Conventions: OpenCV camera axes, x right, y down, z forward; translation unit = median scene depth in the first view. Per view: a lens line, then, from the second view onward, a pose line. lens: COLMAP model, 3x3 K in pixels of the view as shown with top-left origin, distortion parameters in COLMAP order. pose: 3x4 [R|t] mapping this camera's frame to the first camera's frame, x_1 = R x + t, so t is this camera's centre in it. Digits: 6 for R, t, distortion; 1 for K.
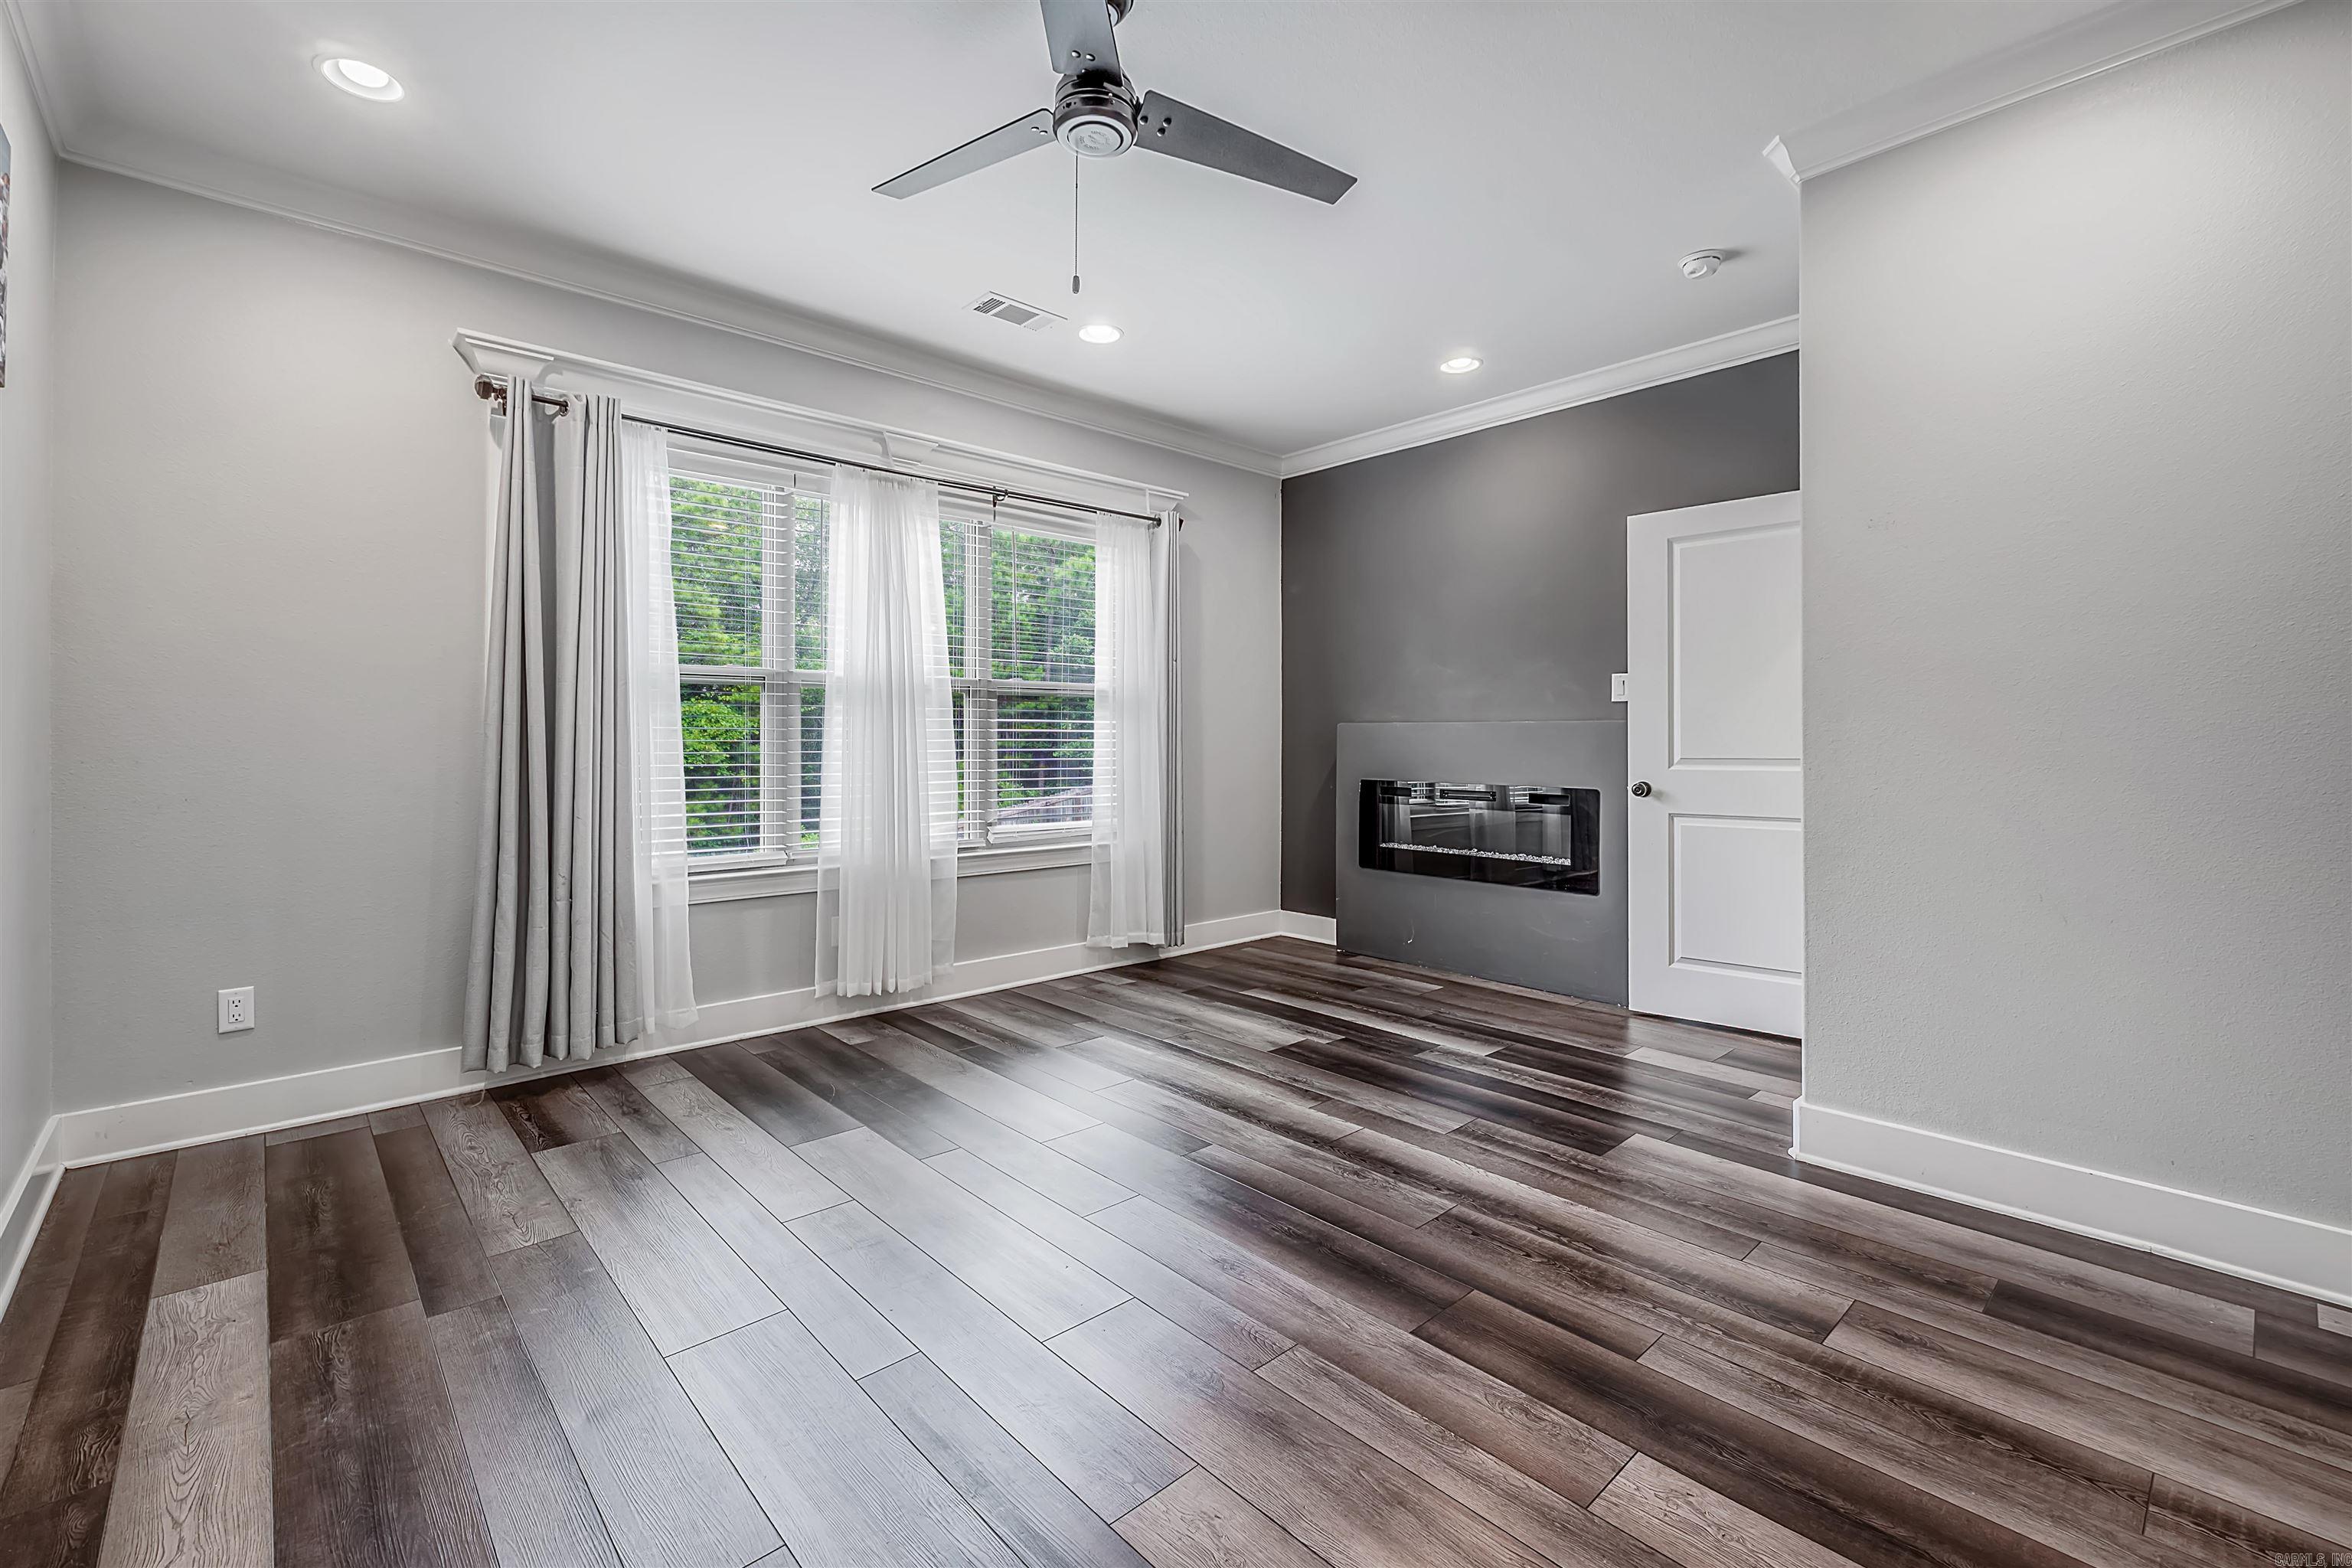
lens RADIAL K [[1016.1, 0, 1179.1], [0, 1016.1, 764.9], [0, 0, 1]] dist [-0.000792, 0.000149]
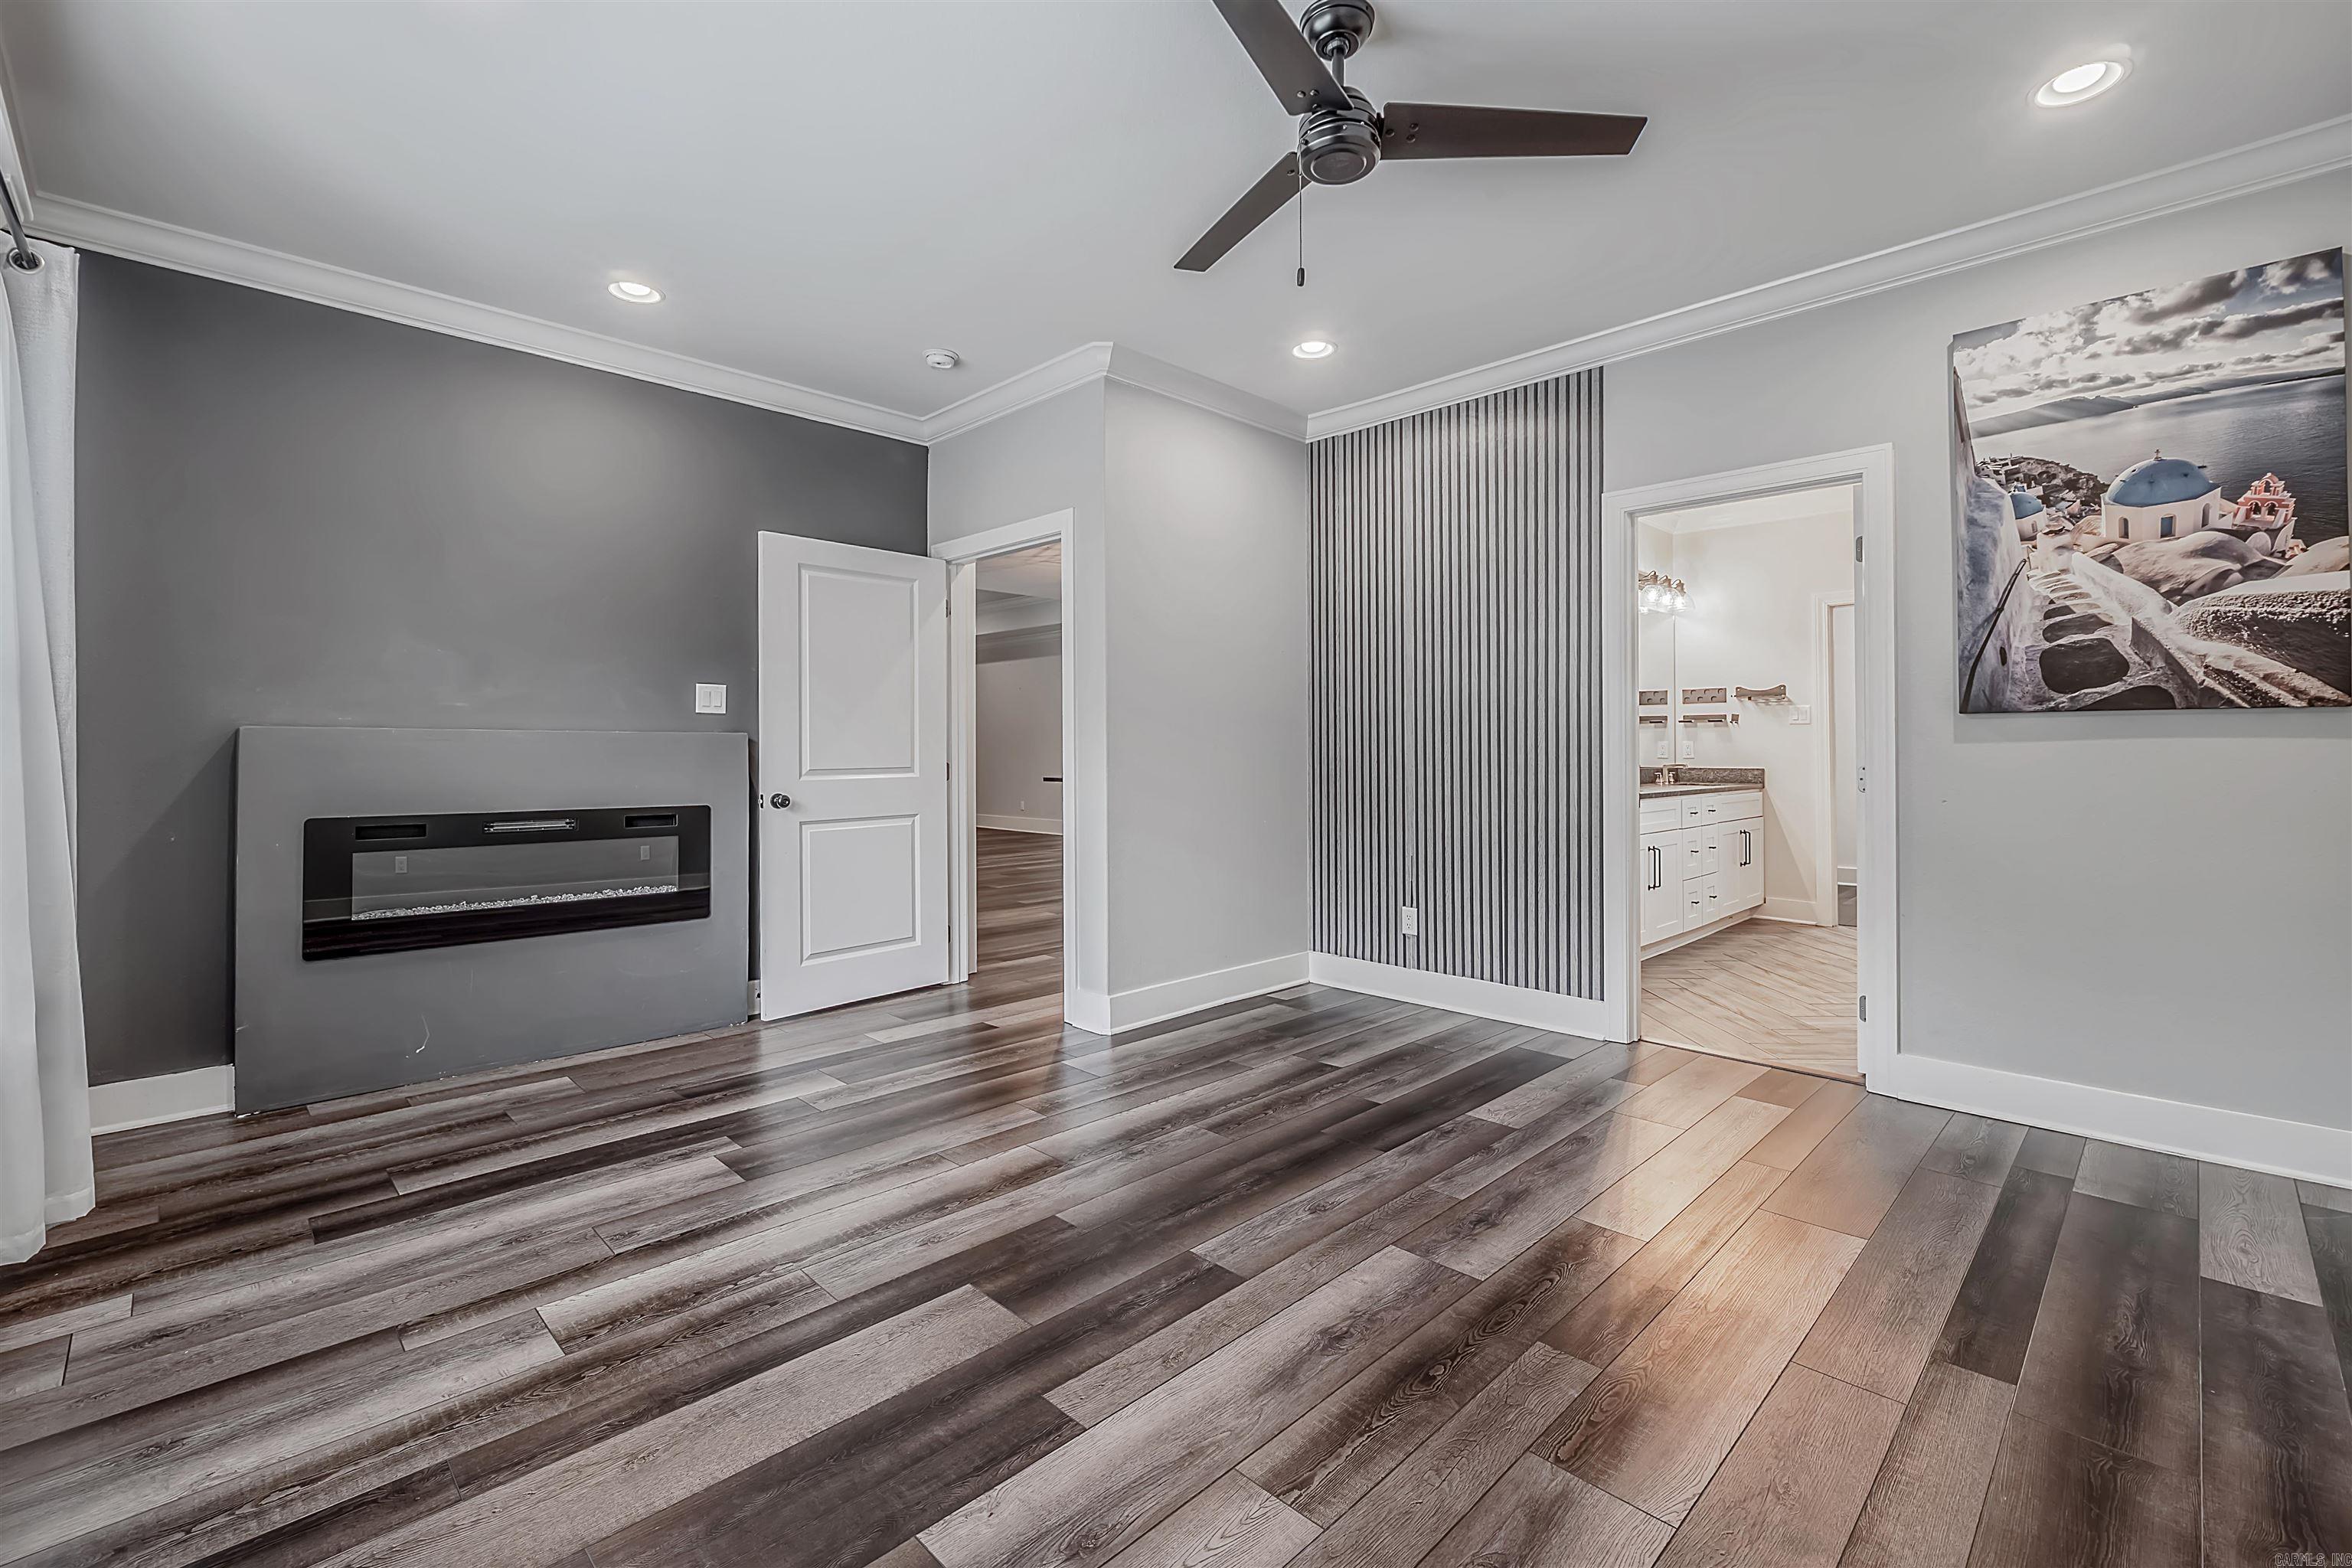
lens RADIAL K [[1014.3, 0, 1172.4], [0, 1014.3, 765.4], [0, 0, 1]] dist [-0.003475, -0.000449]
pose [[-0.041401, -0.013540, 0.999051, -0.825457], [0.028172, 0.999495, 0.014714, -0.022239], [-0.998745, 0.028755, -0.040998, 0.912866]]
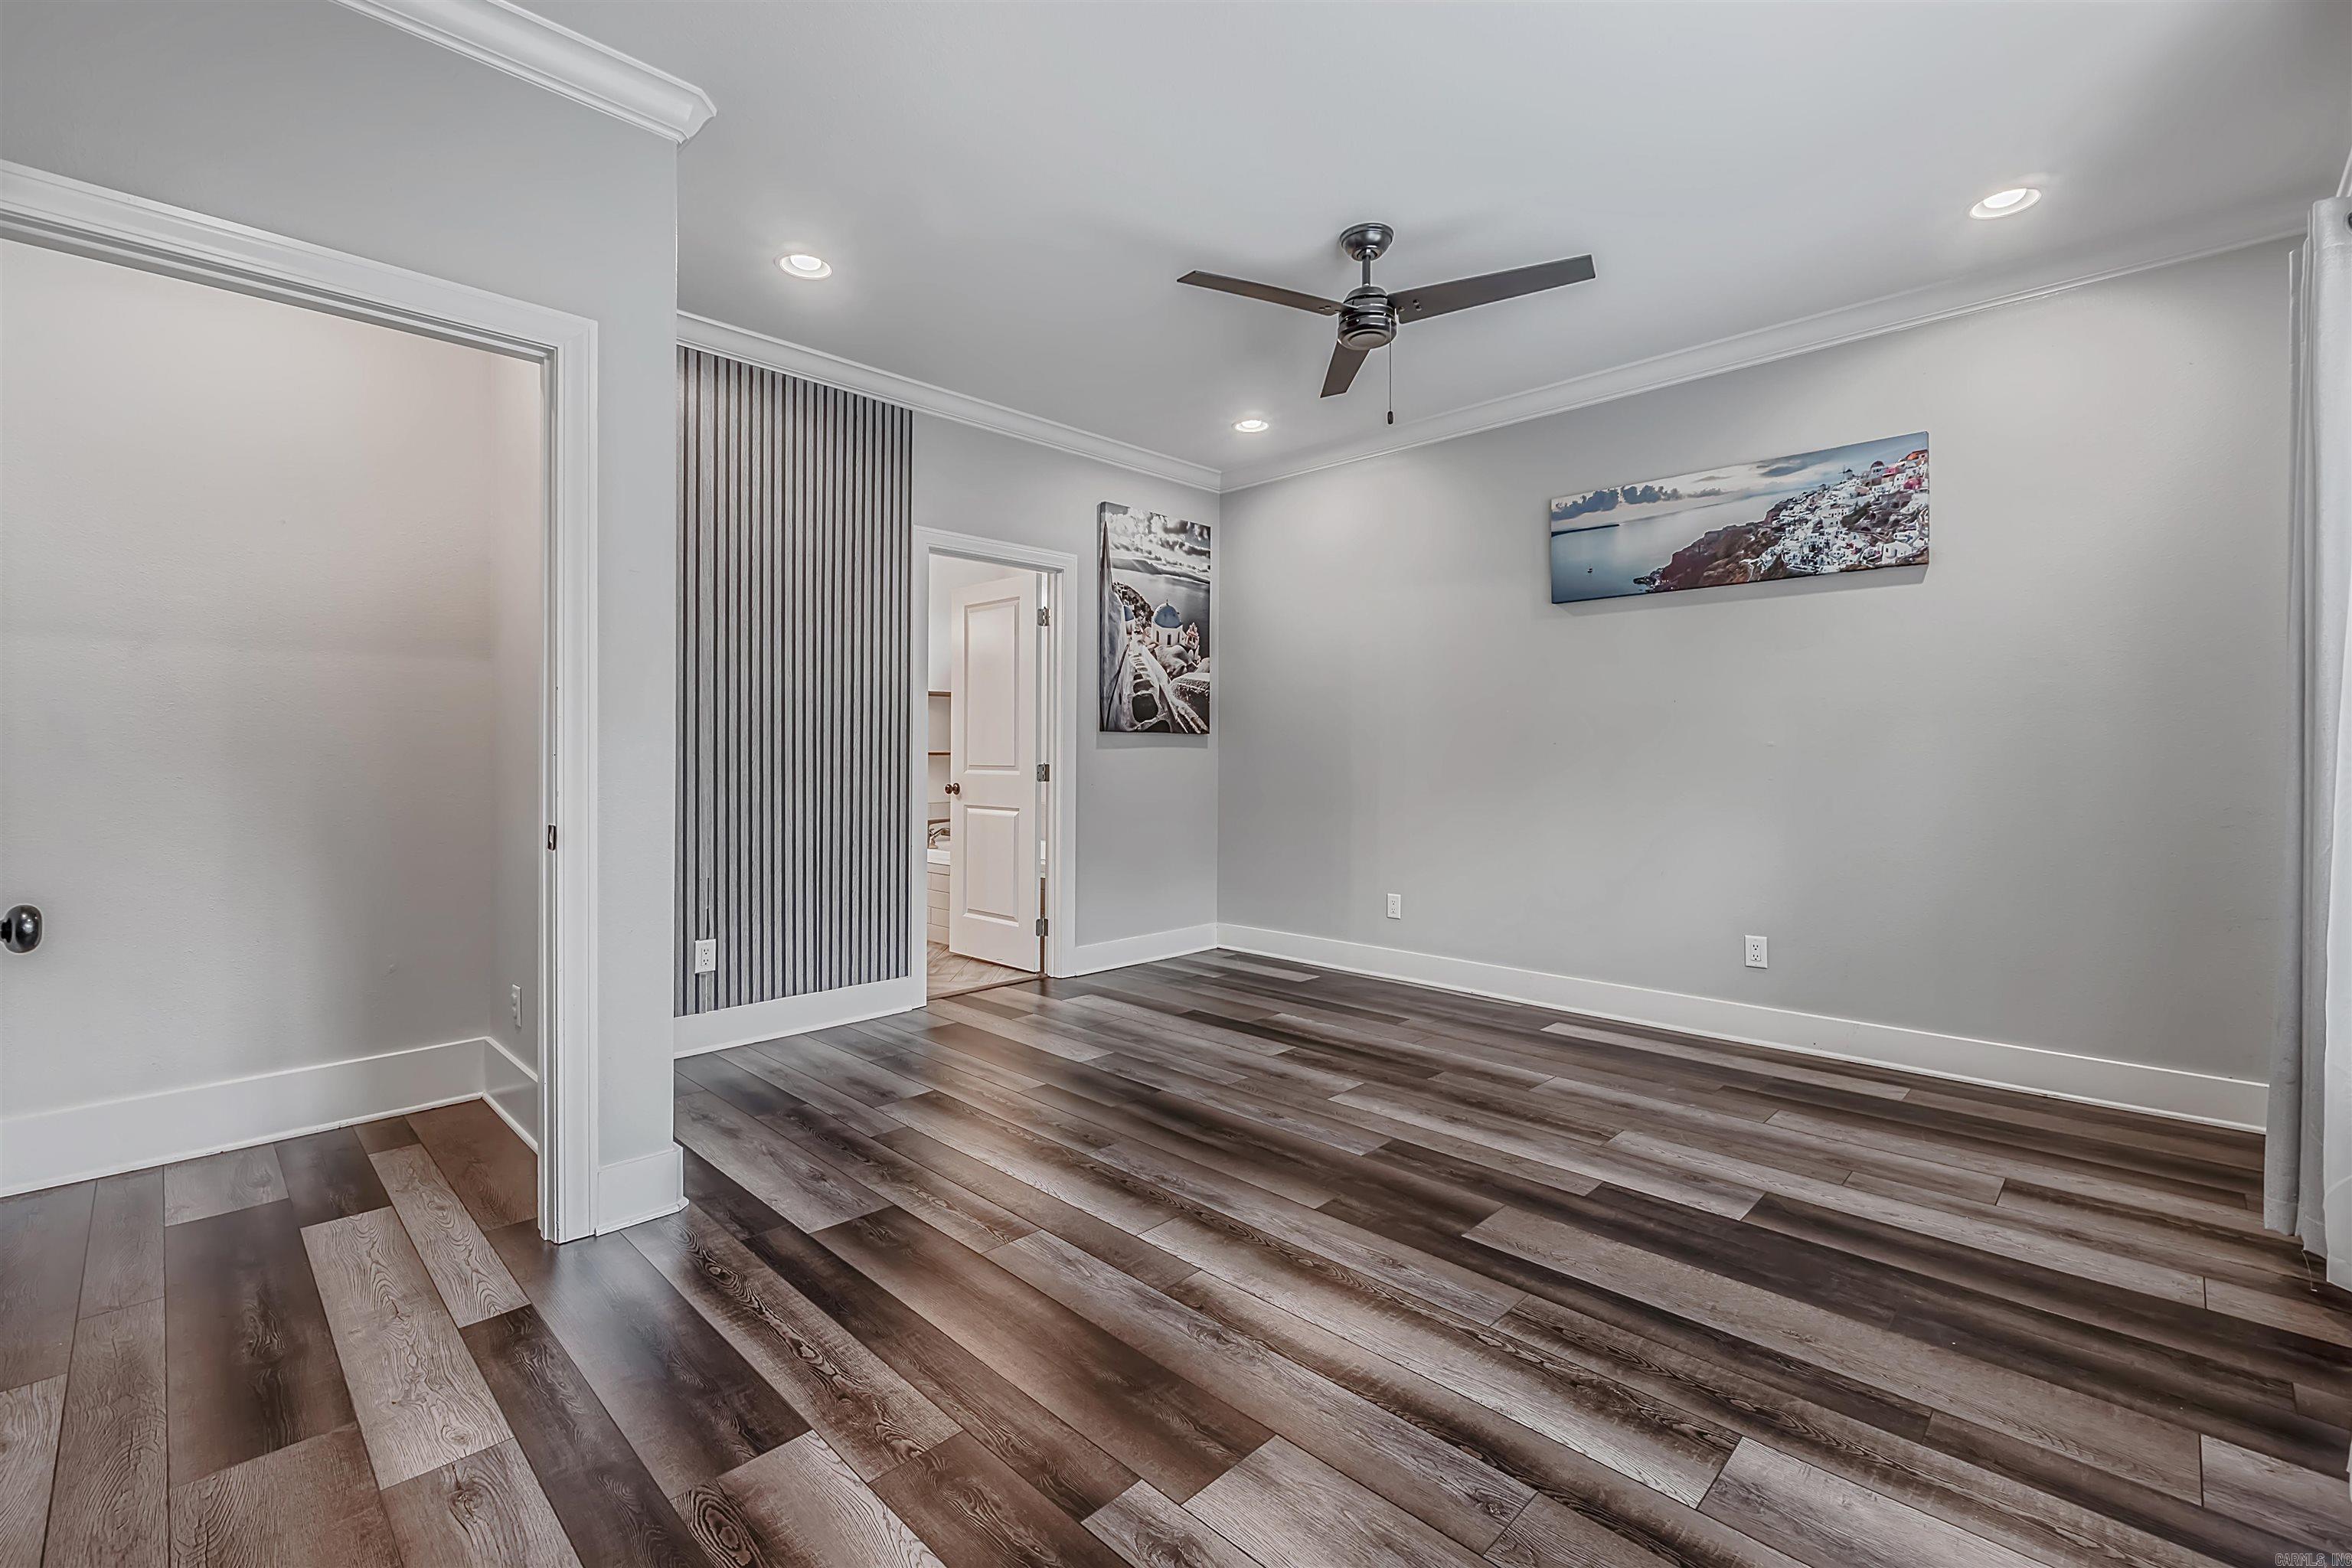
lens RADIAL K [[1008.0, 0, 1176.0], [0, 1008.0, 784.0], [0, 0, 1]] dist [-0.002846, 0.000391]
pose [[-0.998620, 0.002210, -0.052478, 0.197483], [-0.000811, 0.998347, 0.057466, -0.047526], [0.052518, 0.057430, -0.996967, 1.828878]]
